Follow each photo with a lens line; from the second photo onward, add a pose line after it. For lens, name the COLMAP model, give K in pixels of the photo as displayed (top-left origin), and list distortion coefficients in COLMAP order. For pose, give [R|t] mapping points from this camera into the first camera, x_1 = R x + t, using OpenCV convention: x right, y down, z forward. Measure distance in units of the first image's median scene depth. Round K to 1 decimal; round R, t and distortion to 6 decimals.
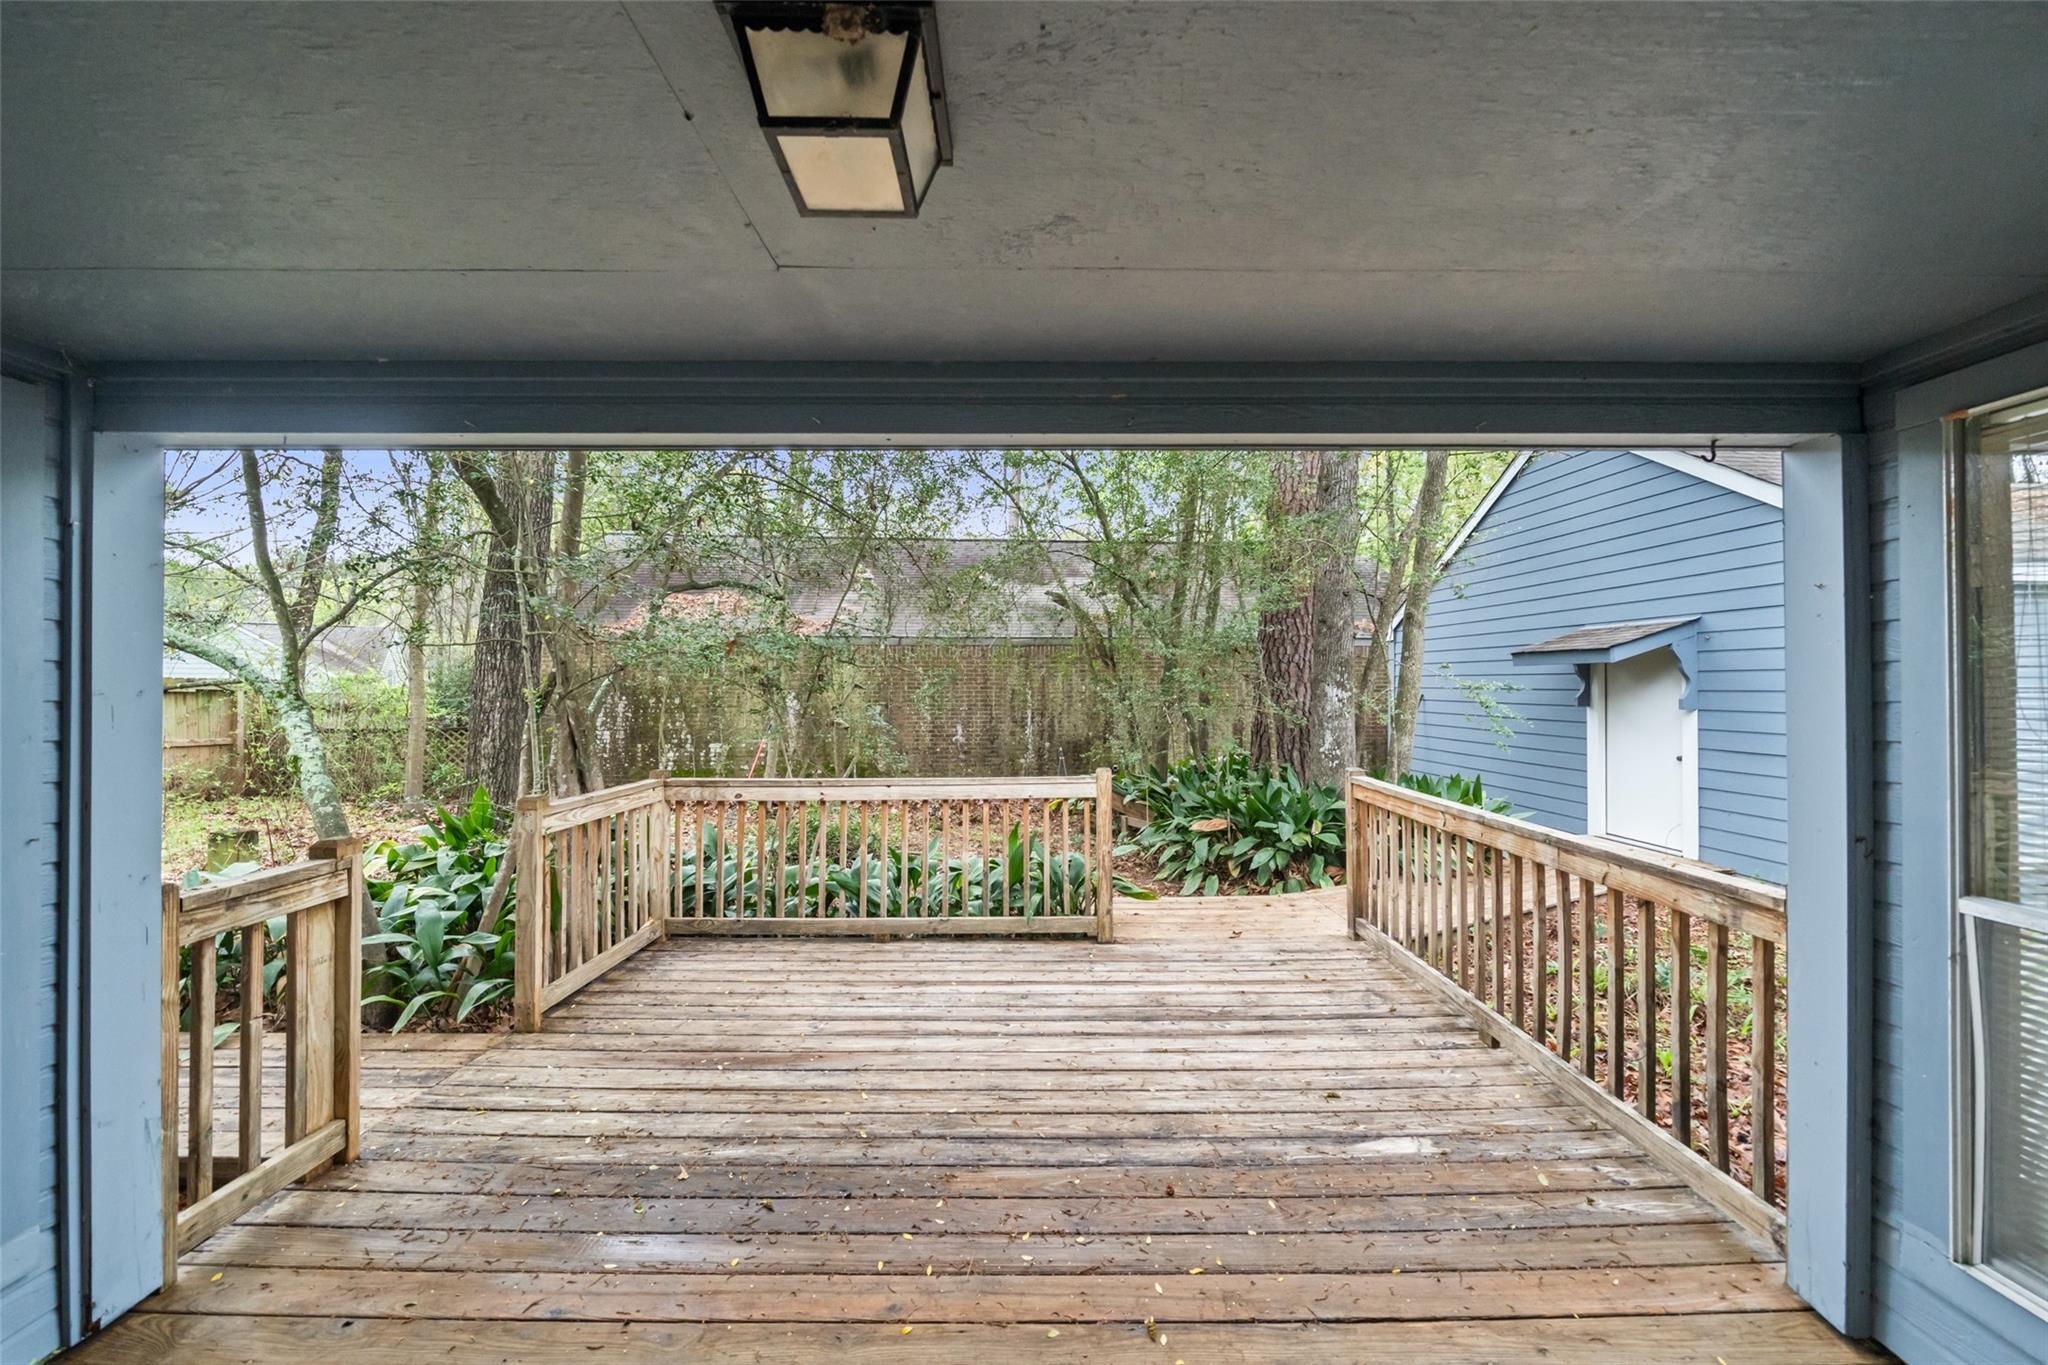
lens RADIAL K [[703.1, 0, 1016.0], [0, 703.1, 683.3], [0, 0, 1]] dist [-0.006835, 0.000172]
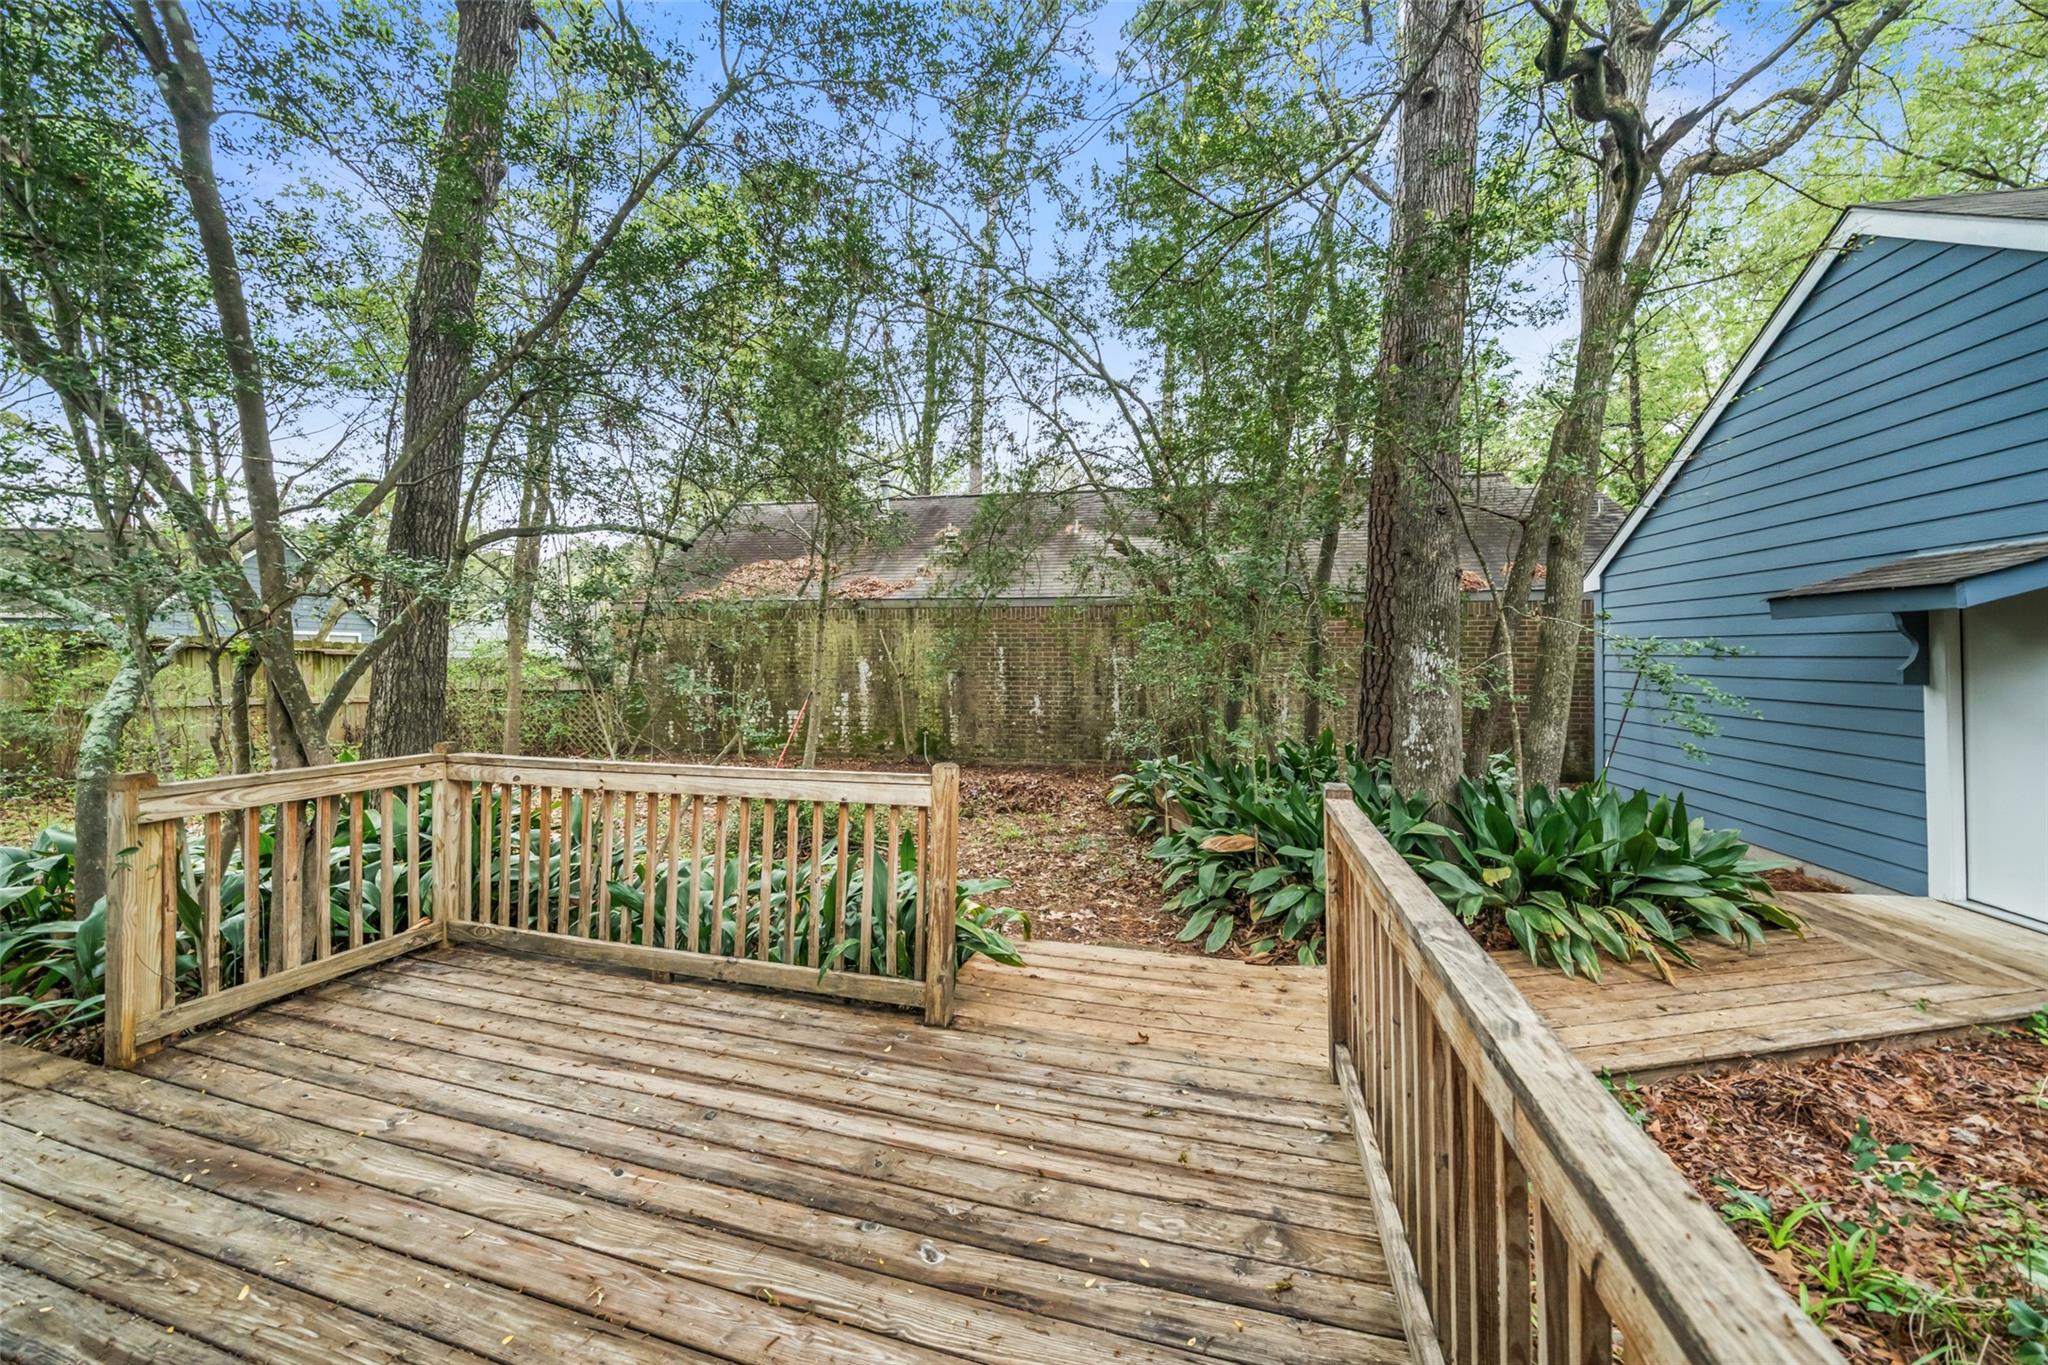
lens RADIAL K [[703.1, 0, 1030.8], [0, 703.1, 643.4], [0, 0, 1]] dist [-0.006835, 0.000172]
pose [[0.964862, -0.000604, -0.262758, 0.387919], [-0.003208, 0.999896, -0.014080, 0.013468], [0.262739, 0.014428, 0.964759, 0.367540]]
